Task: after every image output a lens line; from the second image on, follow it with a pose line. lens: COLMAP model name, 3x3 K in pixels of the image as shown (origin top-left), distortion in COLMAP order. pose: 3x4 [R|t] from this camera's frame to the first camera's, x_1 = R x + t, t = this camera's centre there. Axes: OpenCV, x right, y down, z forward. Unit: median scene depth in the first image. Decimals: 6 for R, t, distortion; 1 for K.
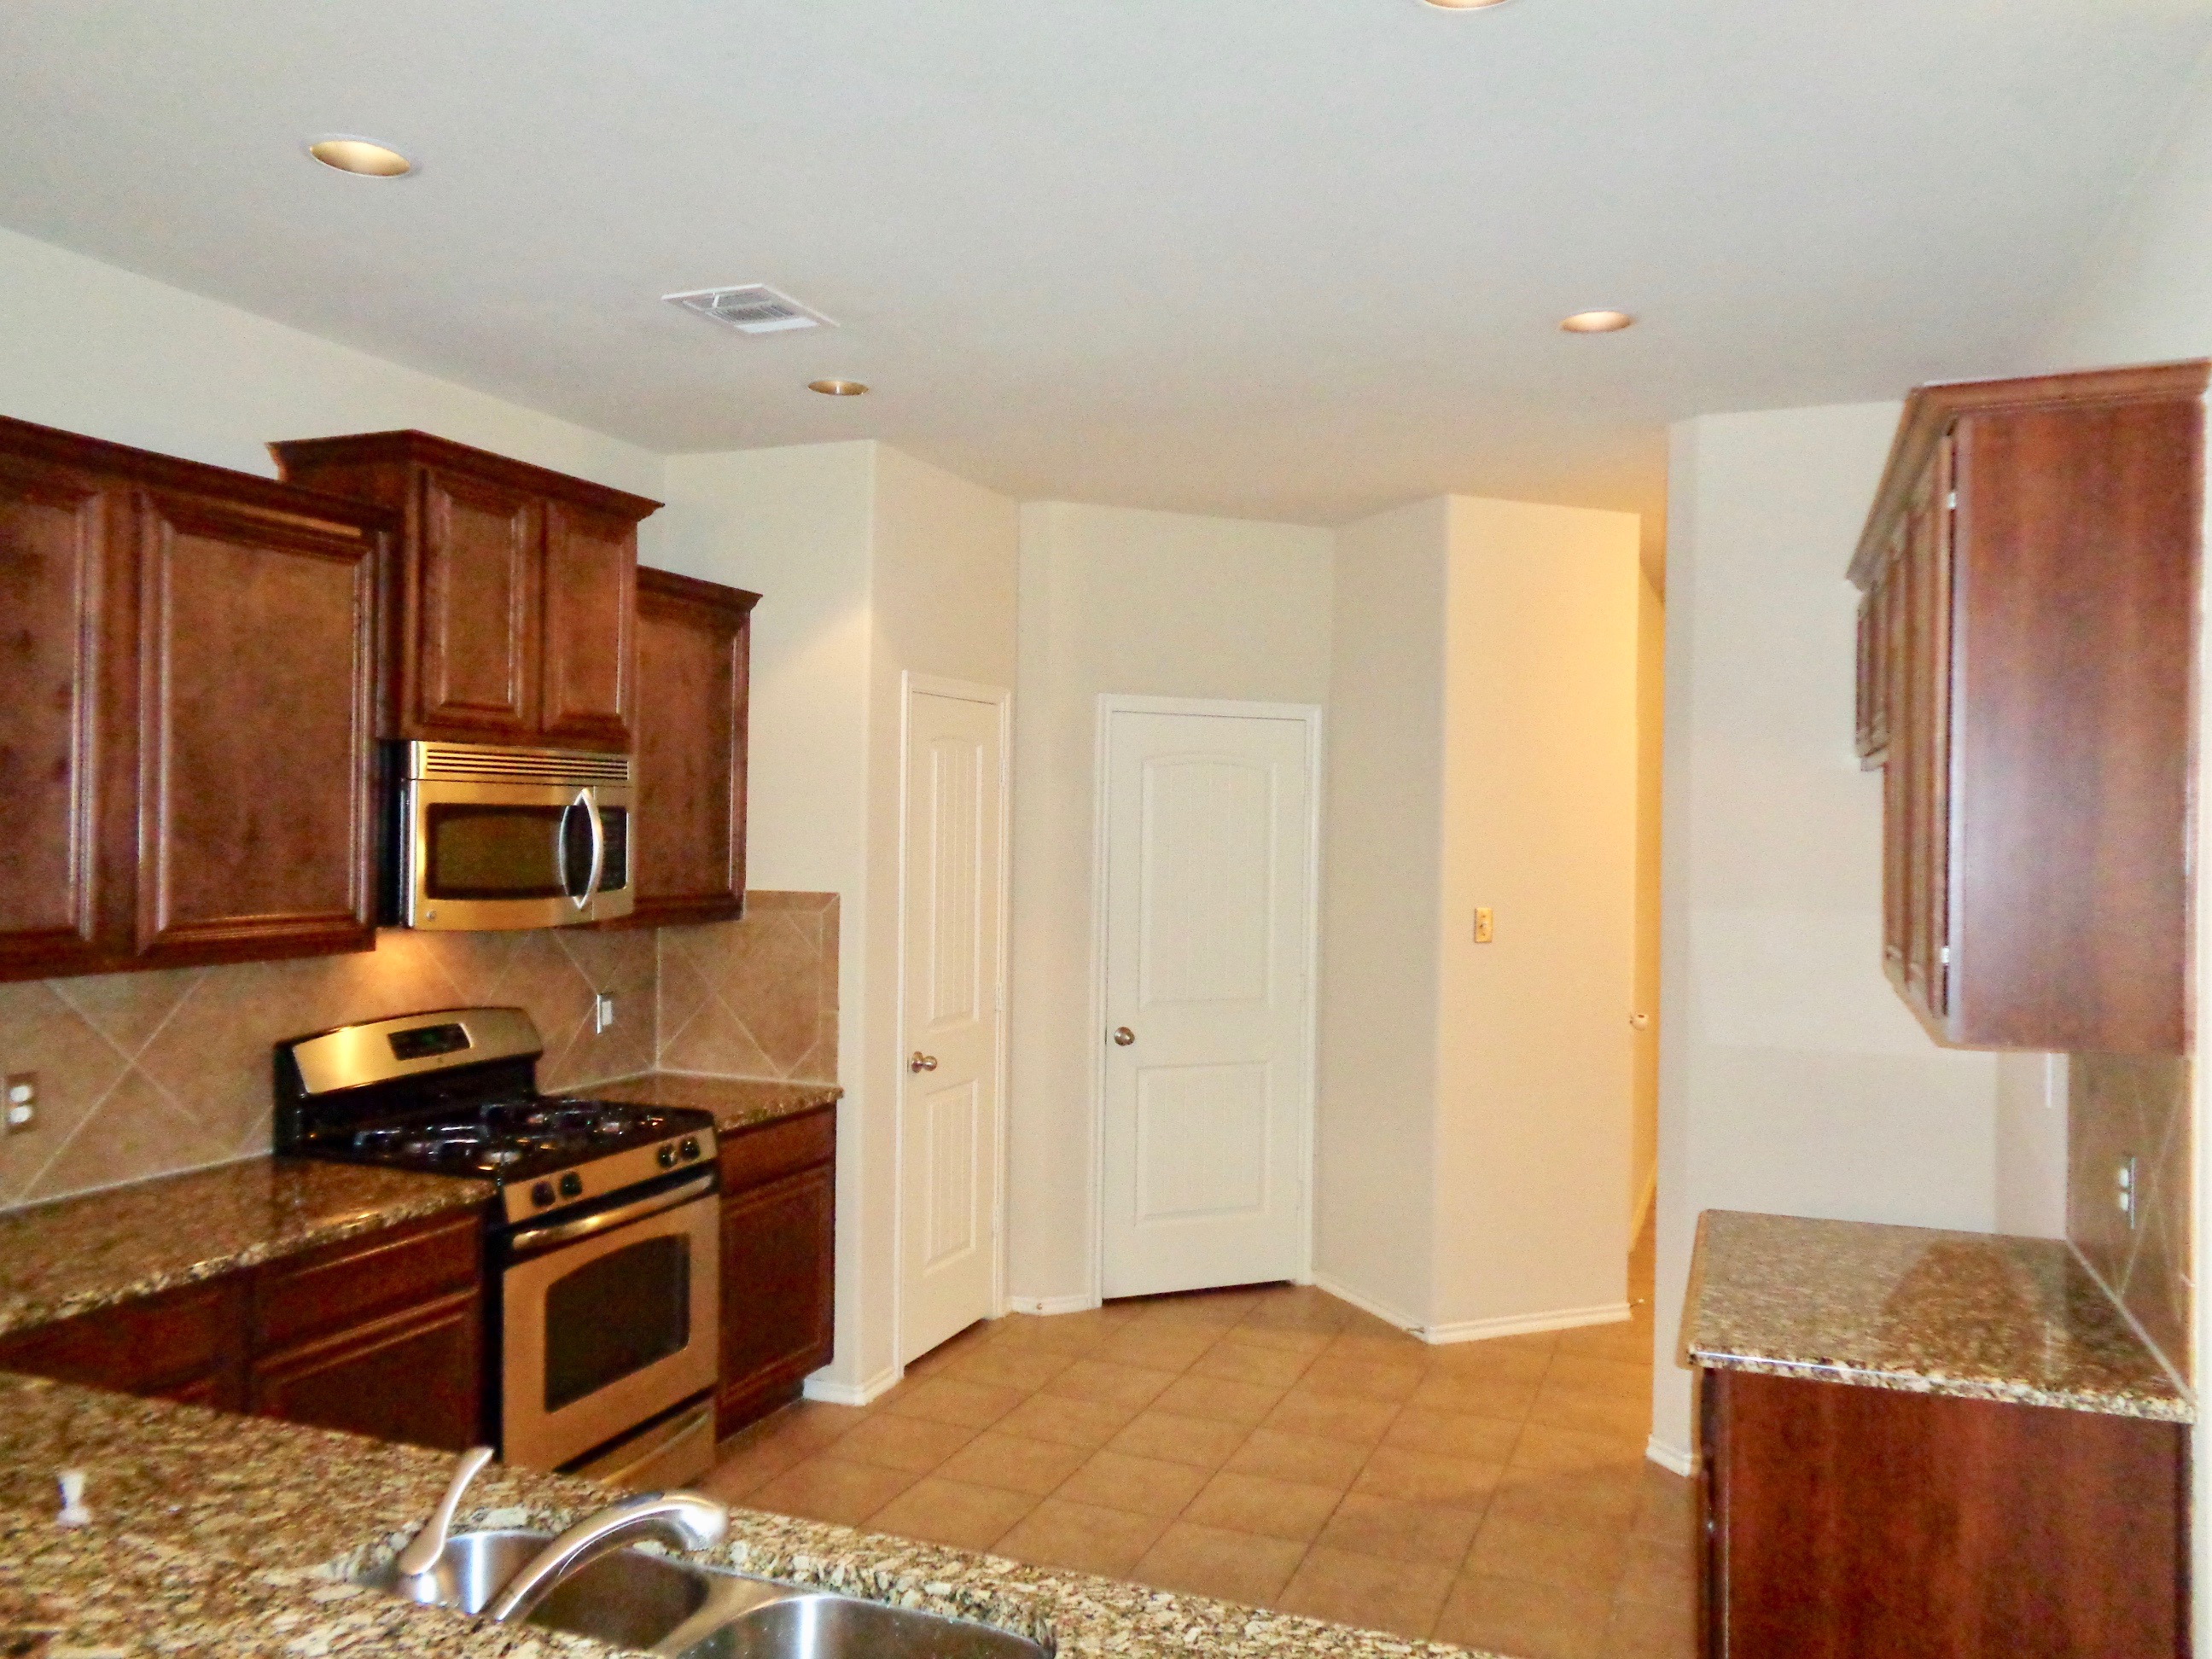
lens RADIAL K [[1614.5, 0, 1106.0], [0, 1614.5, 829.5], [0, 0, 1]] dist [0.003378, 0.002412]
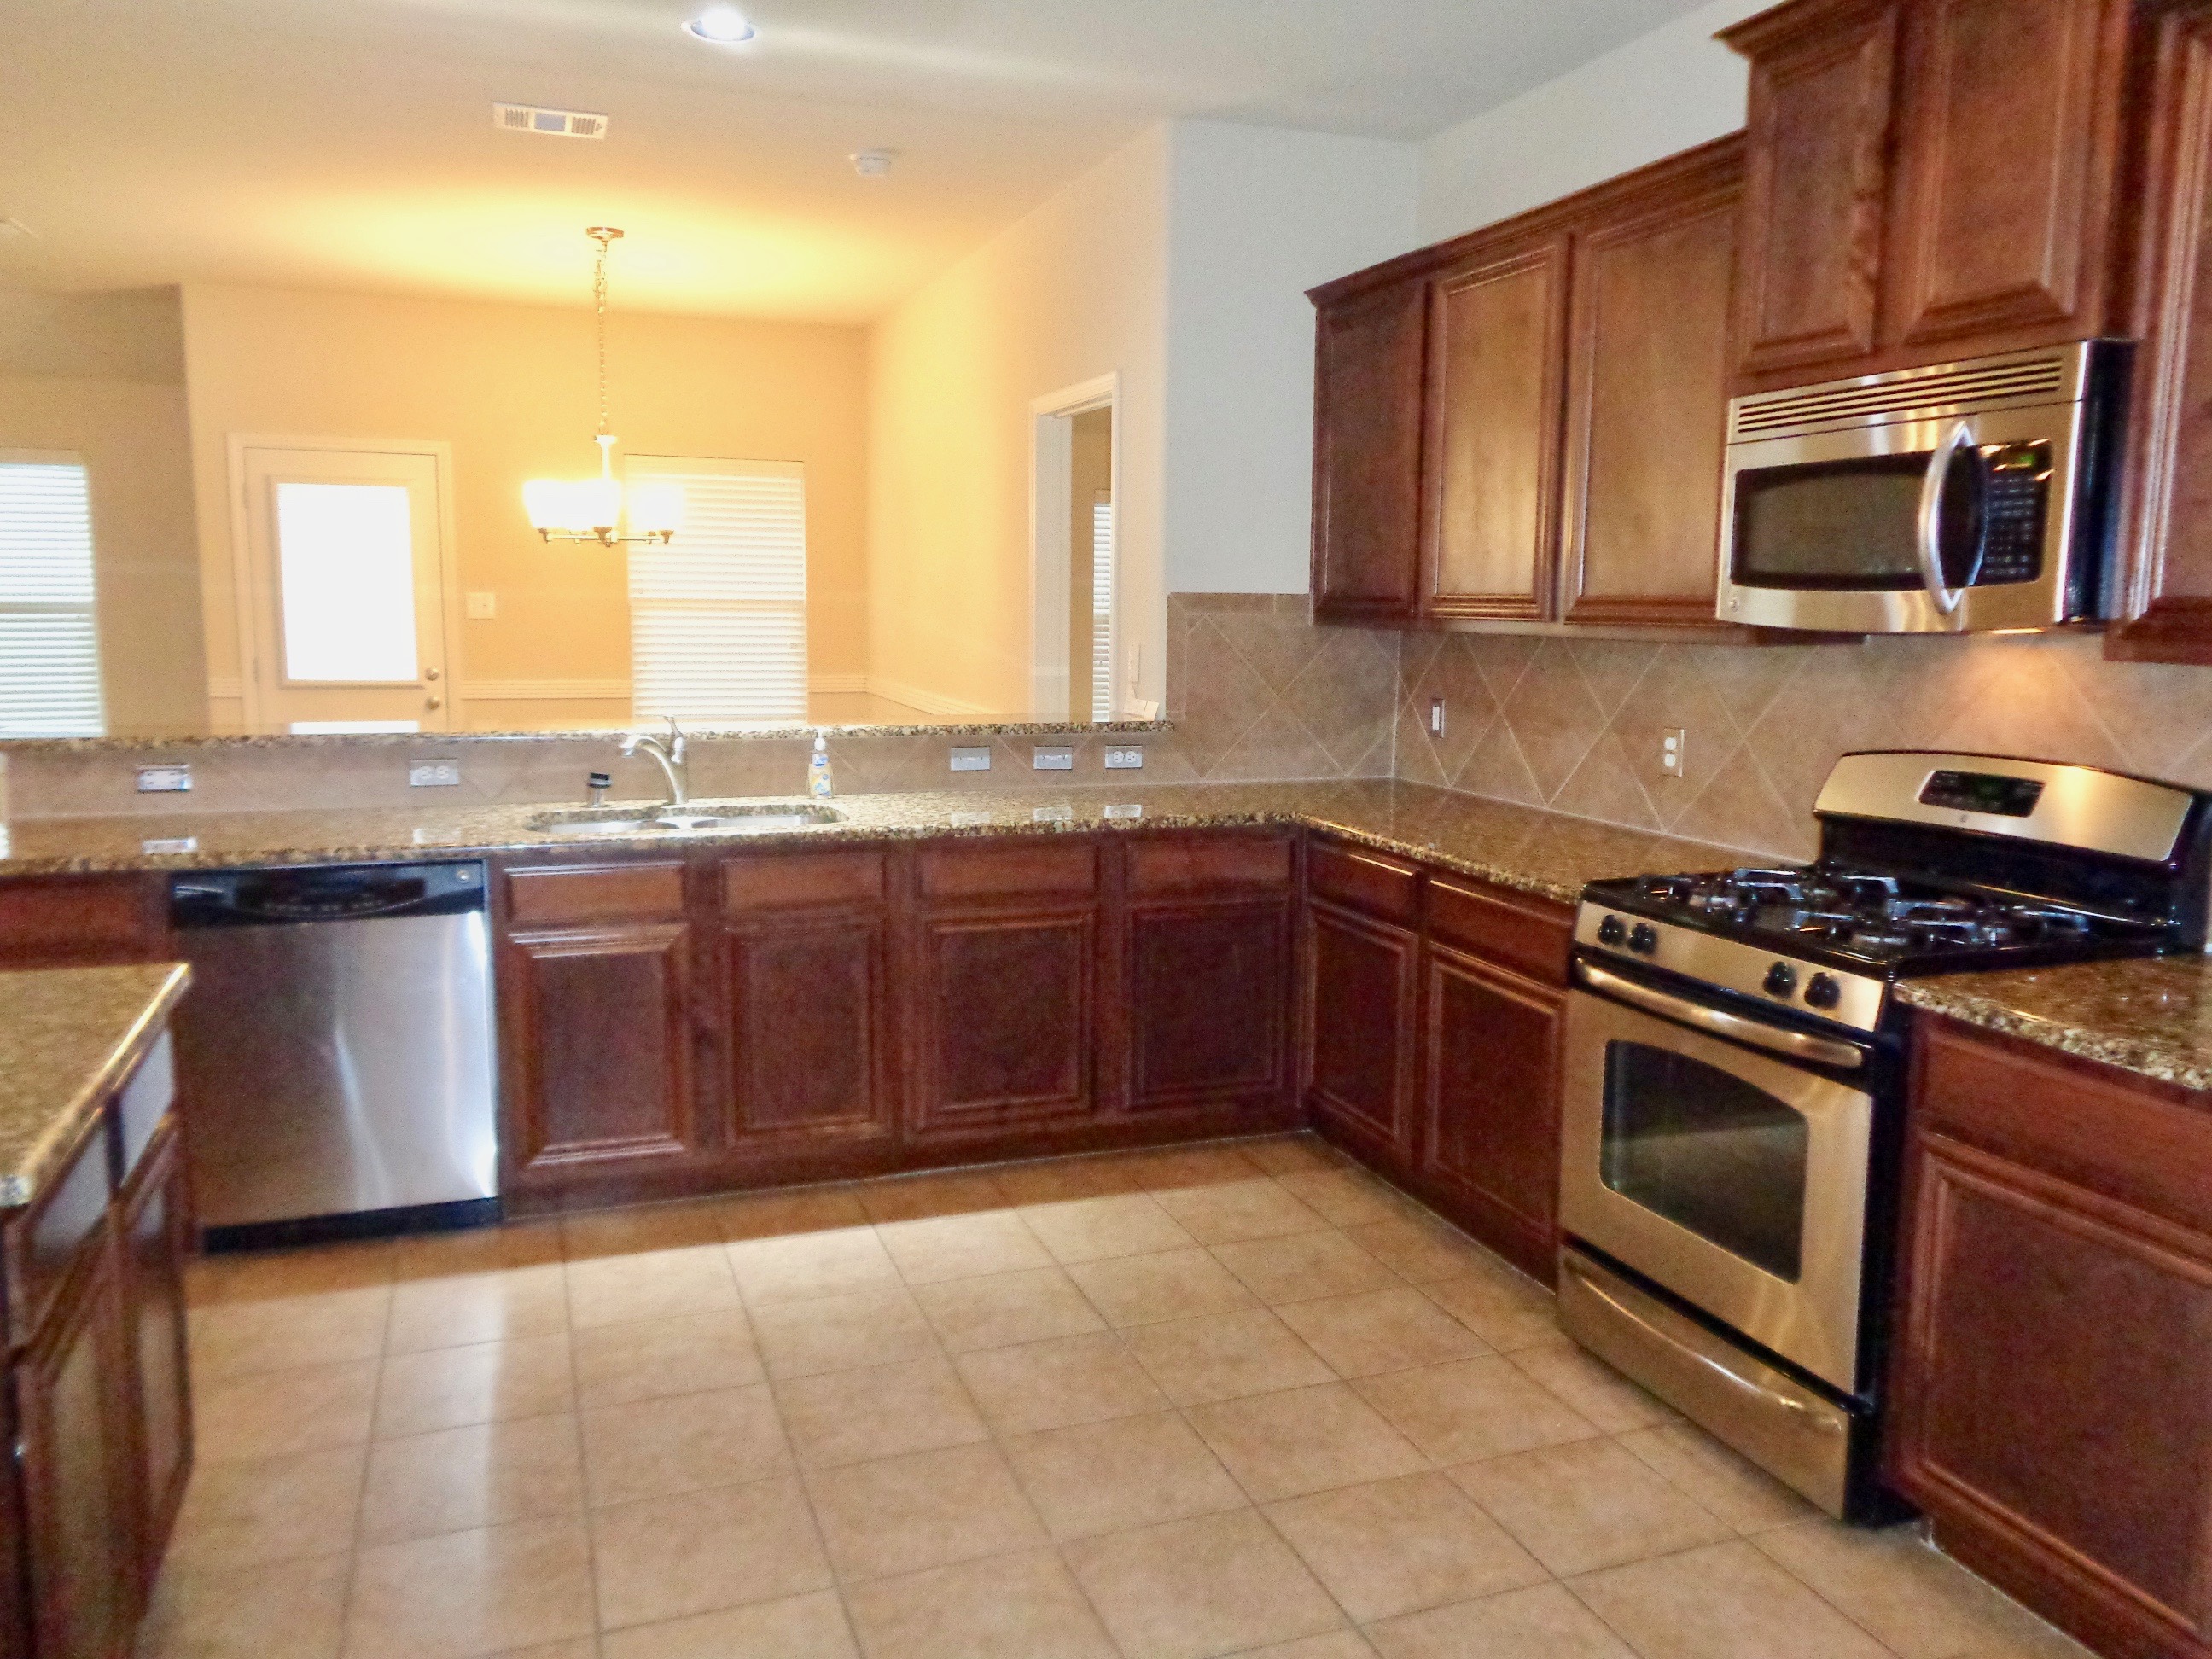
lens RADIAL K [[1614.5, 0, 1106.0], [0, 1614.5, 829.5], [0, 0, 1]] dist [0.003378, 0.002412]
pose [[-0.746510, 0.079088, -0.660658, 0.372546], [-0.013600, 0.990890, 0.133988, 0.055612], [0.665236, 0.109008, -0.738633, 1.304930]]
